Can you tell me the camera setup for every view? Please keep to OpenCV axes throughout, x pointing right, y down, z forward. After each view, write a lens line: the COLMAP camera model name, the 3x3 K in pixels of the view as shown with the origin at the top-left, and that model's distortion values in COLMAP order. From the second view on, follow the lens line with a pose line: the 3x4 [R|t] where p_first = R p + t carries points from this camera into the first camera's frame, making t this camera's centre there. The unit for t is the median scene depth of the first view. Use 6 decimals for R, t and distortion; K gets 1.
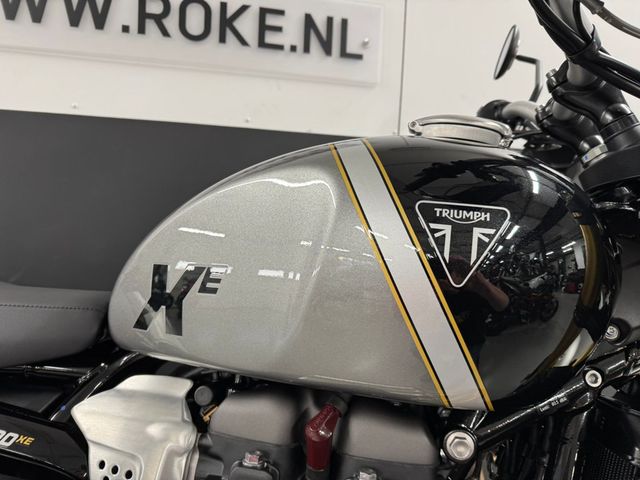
lens RADIAL K [[472.4, 0, 320.0], [0, 472.4, 240.0], [0, 0, 1]] dist [-0.001459, -0.001927]
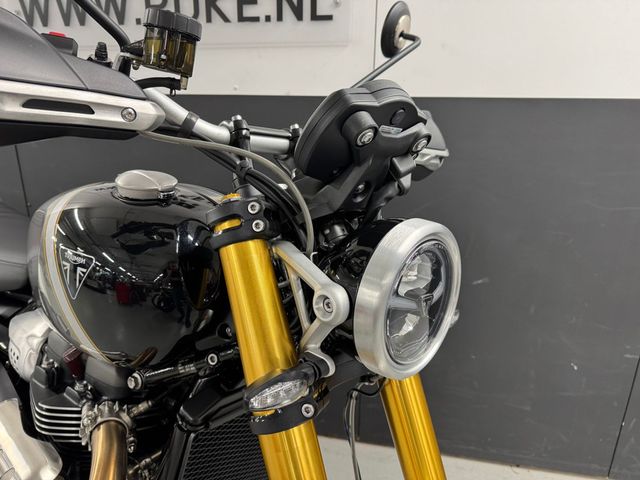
lens RADIAL K [[472.4, 0, 320.0], [0, 472.4, 240.0], [0, 0, 1]] dist [-0.001459, -0.001927]
pose [[0.914730, 0.088850, -0.394176, 0.537613], [0.003239, 0.973881, 0.227036, -0.151668], [0.404052, -0.208953, 0.890551, -0.042490]]
